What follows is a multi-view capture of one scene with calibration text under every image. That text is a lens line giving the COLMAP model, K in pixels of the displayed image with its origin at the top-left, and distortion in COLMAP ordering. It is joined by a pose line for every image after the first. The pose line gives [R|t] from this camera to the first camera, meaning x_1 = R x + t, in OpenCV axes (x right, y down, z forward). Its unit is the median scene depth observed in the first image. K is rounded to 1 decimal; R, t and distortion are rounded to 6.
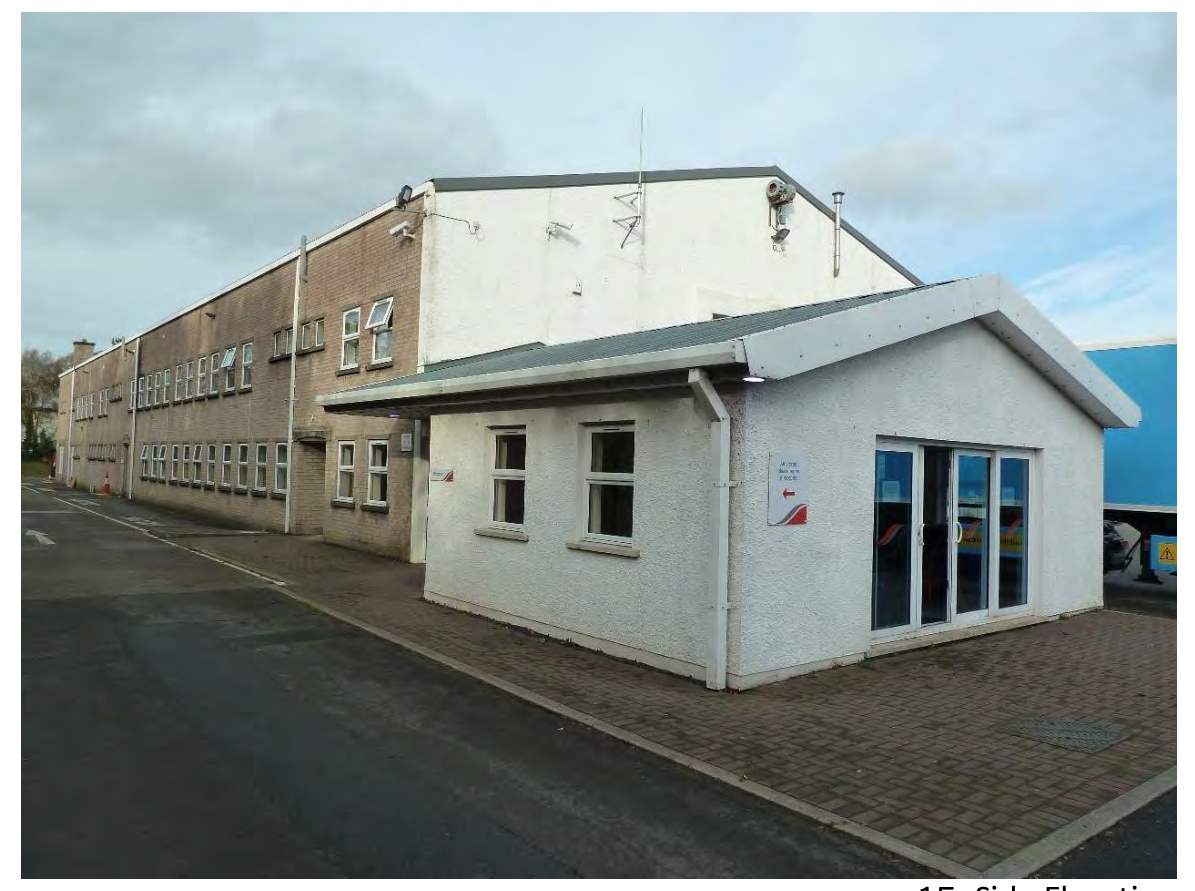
lens RADIAL K [[861.6, 0, 592.8], [0, 861.6, 446.5], [0, 0, 1]] dist [-0.019628, -0.009405]
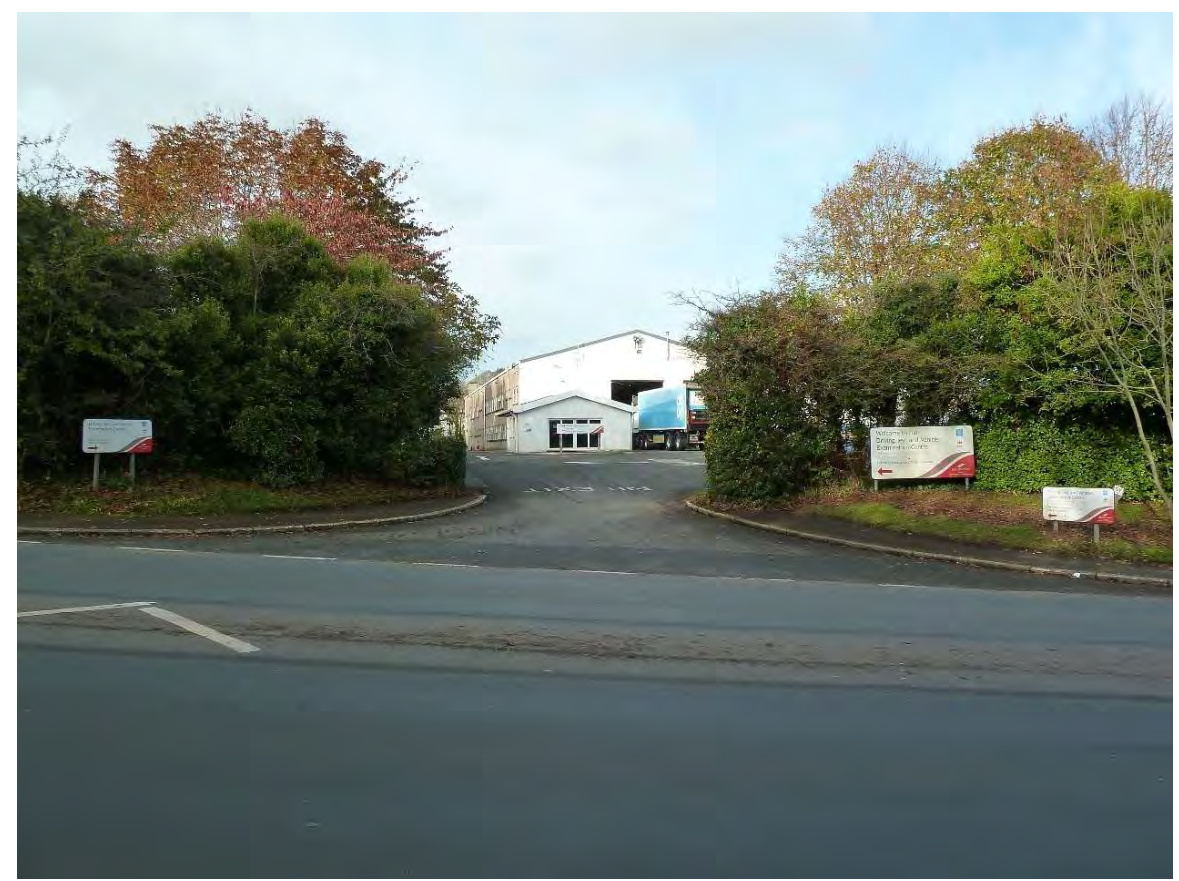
lens RADIAL K [[850.1, 0, 590.2], [0, 850.1, 440.3], [0, 0, 1]] dist [-0.019628, -0.009405]
pose [[0.897126, -0.034813, -0.440401, 3.108738], [0.043240, 0.999023, 0.009112, 0.104115], [0.439653, -0.027218, 0.897755, -4.183421]]
